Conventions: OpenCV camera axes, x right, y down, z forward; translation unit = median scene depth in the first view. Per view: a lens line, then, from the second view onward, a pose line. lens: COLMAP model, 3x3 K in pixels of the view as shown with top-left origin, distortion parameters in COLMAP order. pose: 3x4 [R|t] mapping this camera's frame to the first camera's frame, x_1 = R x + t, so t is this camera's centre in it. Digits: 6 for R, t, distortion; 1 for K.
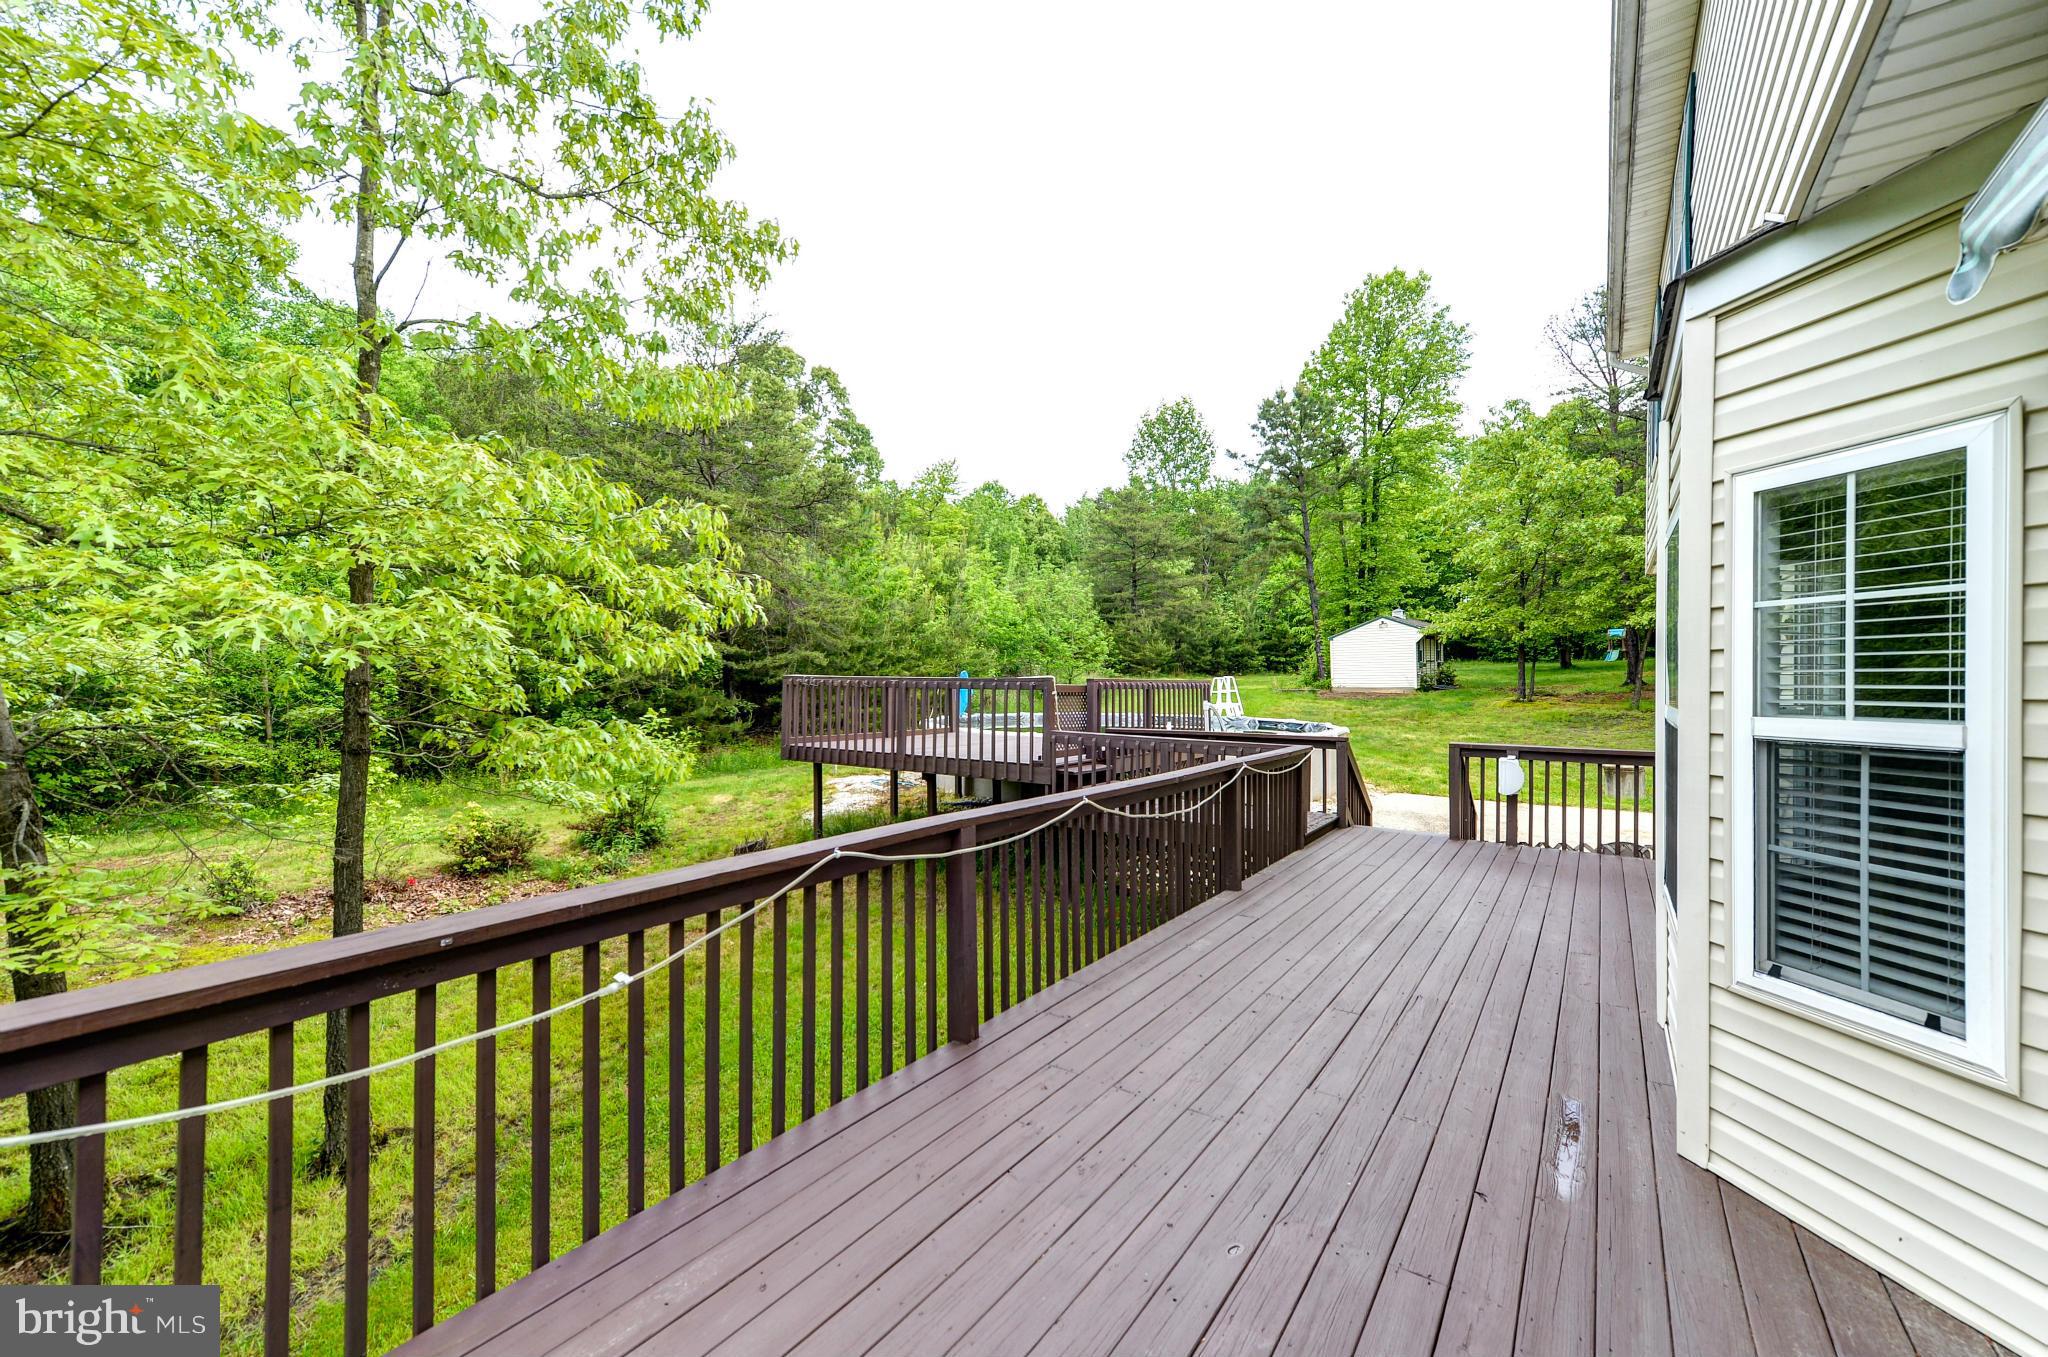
lens RADIAL K [[811.7, 0, 1027.6], [0, 811.7, 675.9], [0, 0, 1]] dist [0.008644, 0.000283]
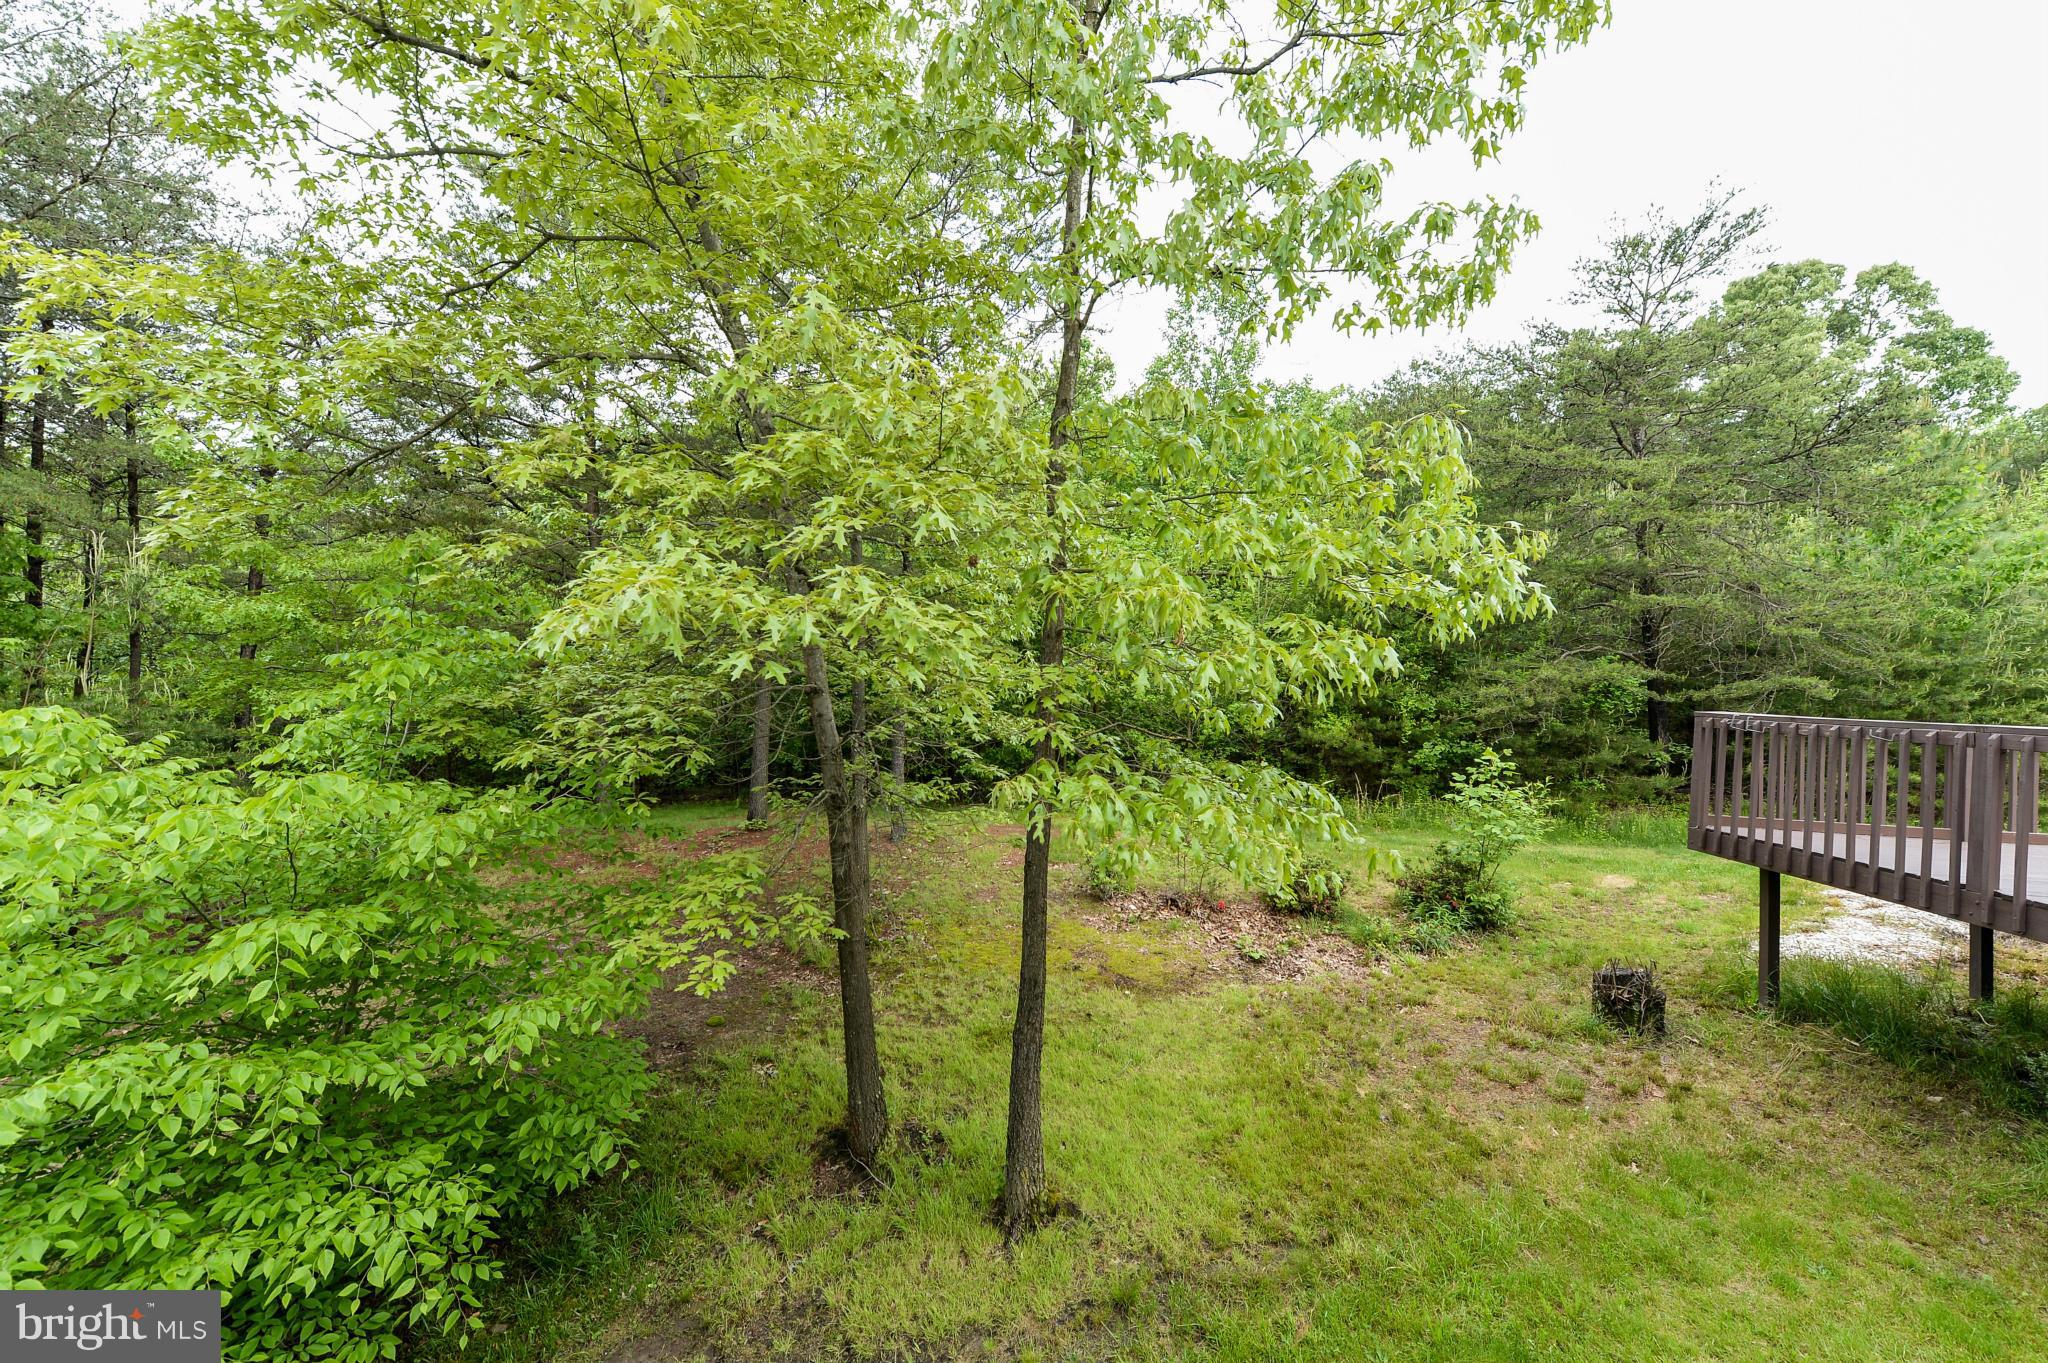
lens RADIAL K [[811.7, 0, 1018.8], [0, 811.7, 684.0], [0, 0, 1]] dist [0.008644, 0.000283]
pose [[0.489750, 0.007705, -0.871829, -0.007396], [-0.031837, 0.999452, -0.009052, 0.000547], [0.871281, 0.032189, 0.489727, 0.142284]]
